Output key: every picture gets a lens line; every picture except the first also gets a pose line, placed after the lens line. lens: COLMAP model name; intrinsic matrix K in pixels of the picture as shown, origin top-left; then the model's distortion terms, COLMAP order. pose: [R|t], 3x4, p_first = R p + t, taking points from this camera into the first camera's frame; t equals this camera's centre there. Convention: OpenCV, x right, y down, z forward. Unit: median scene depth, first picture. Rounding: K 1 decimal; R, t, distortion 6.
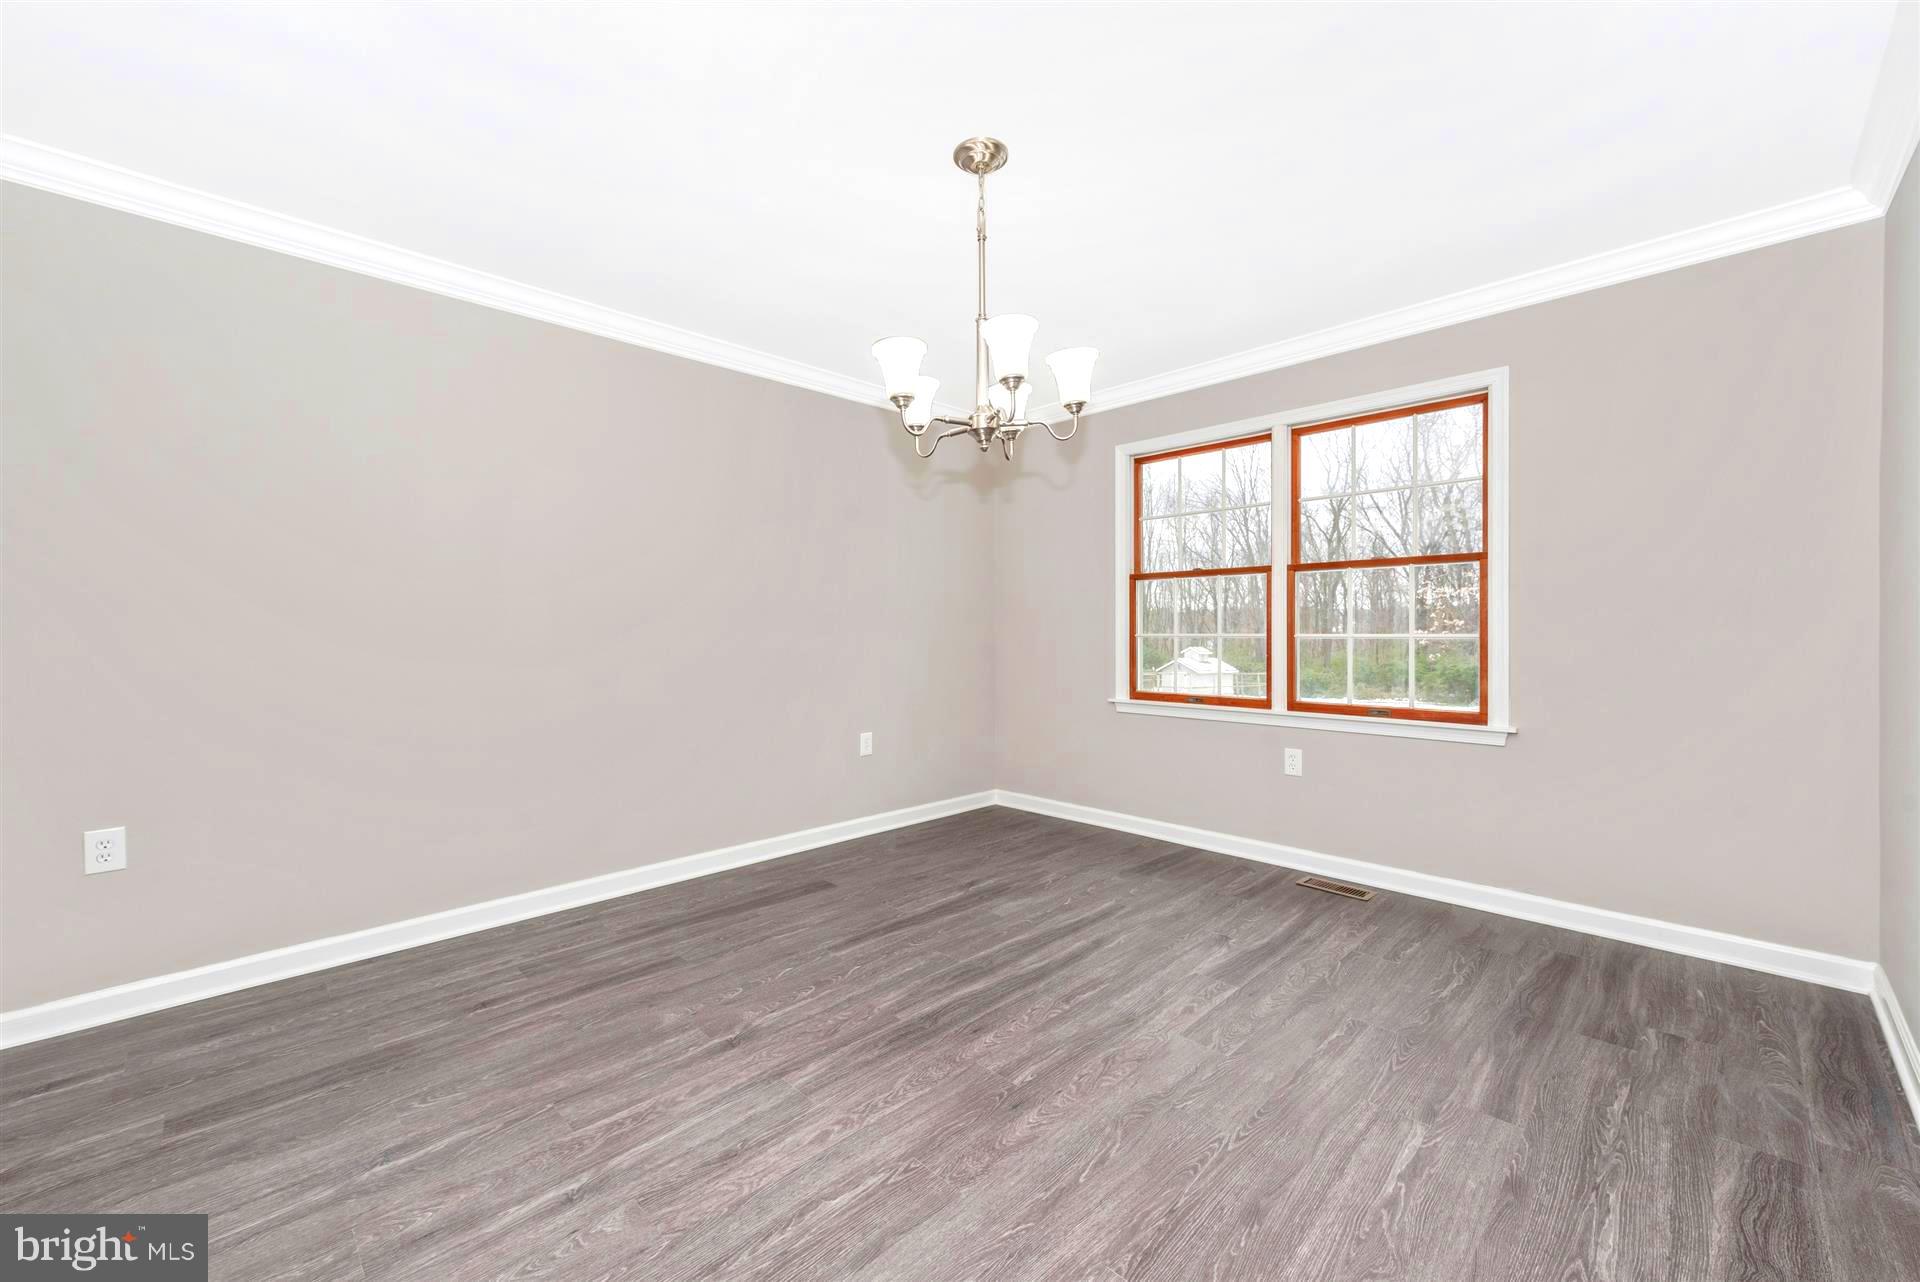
lens RADIAL K [[763.9, 0, 959.2], [0, 763.9, 633.8], [0, 0, 1]] dist [0.009779, -0.000829]
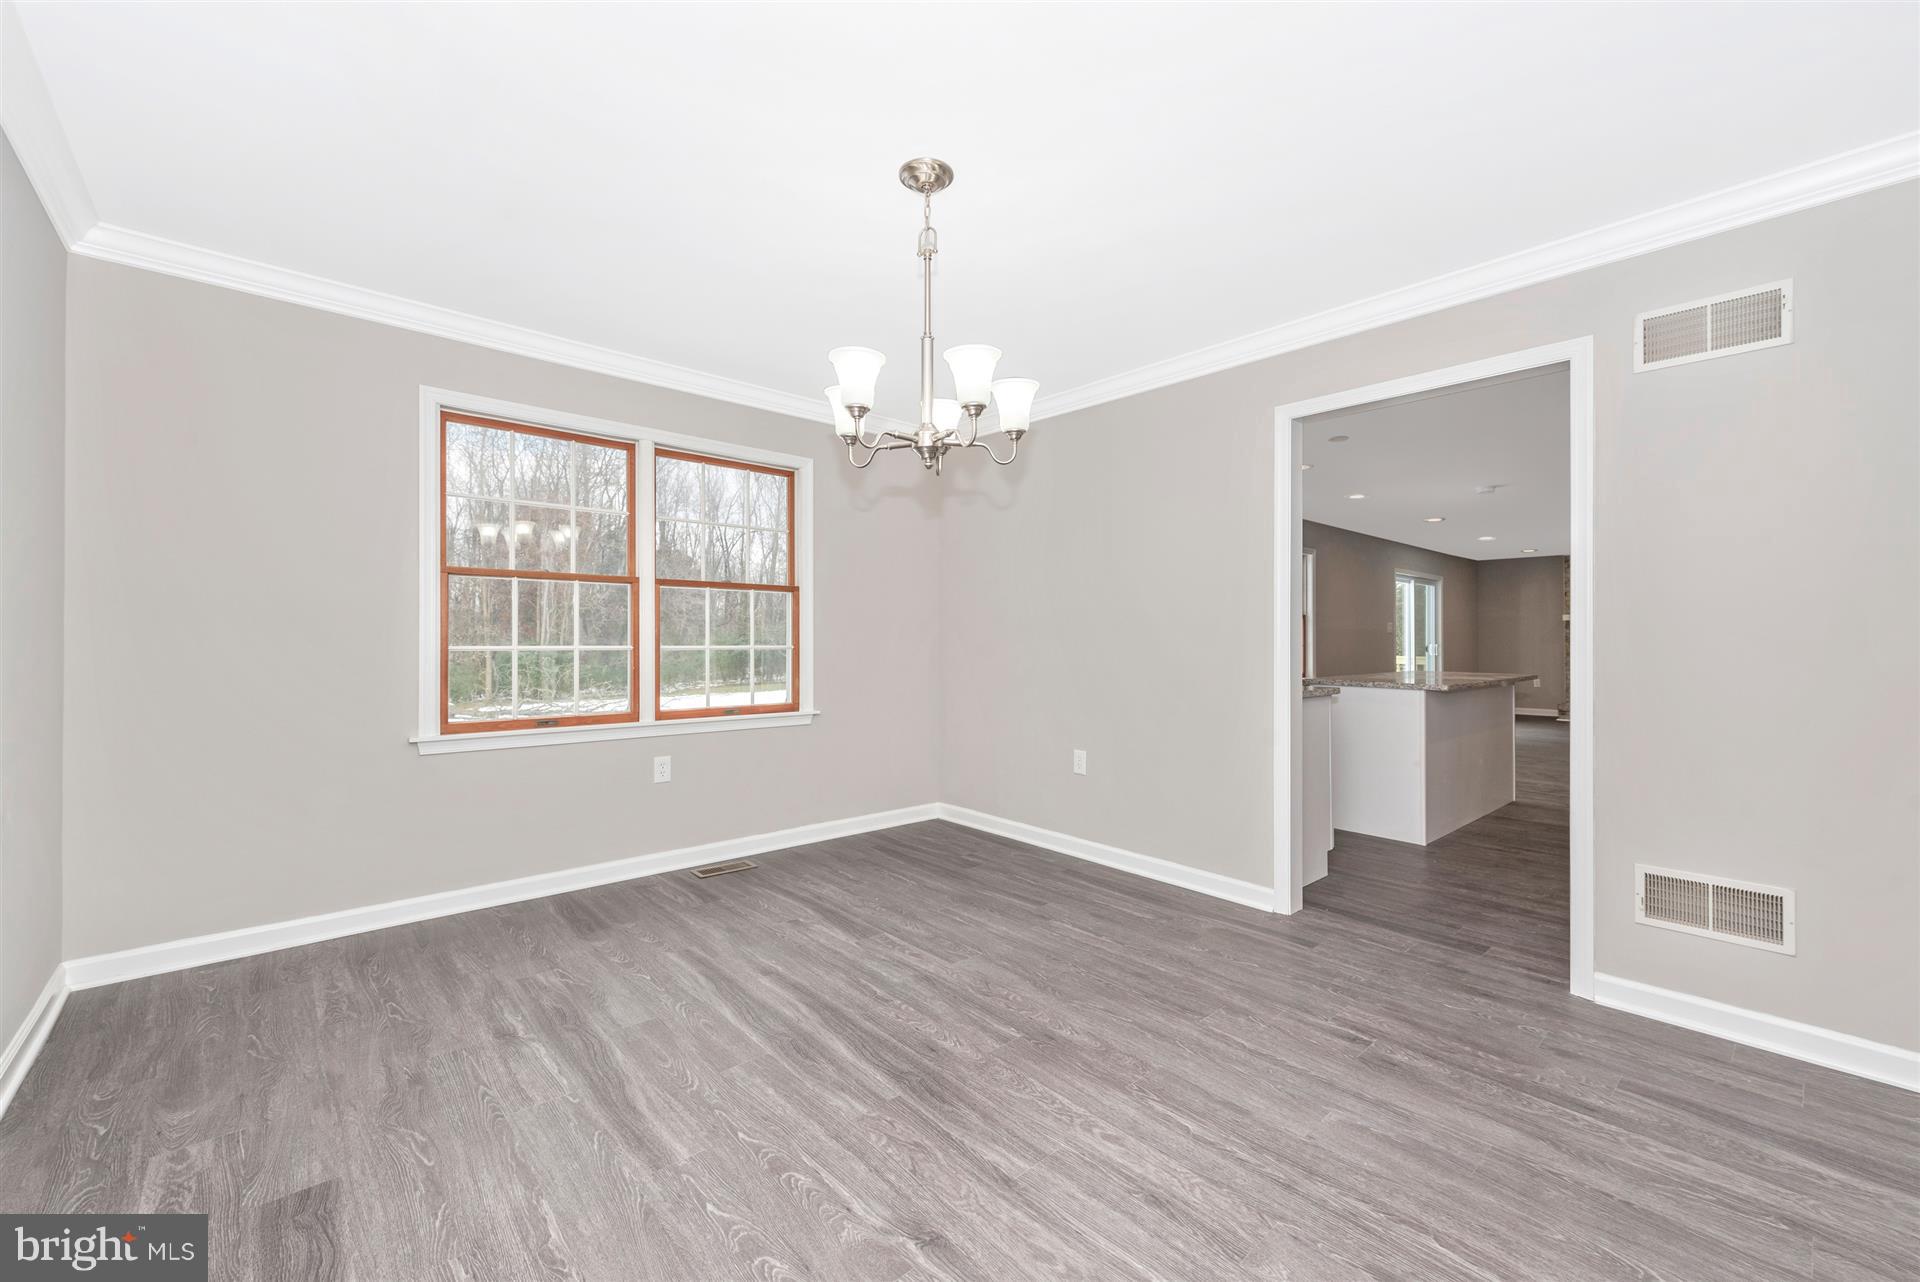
lens RADIAL K [[763.9, 0, 959.2], [0, 763.9, 633.8], [0, 0, 1]] dist [0.009779, -0.000829]
pose [[0.053412, 0.008637, 0.998535, -0.859992], [-0.001420, 0.999962, -0.008573, -0.012346], [-0.998572, -0.000960, 0.053423, 0.804447]]
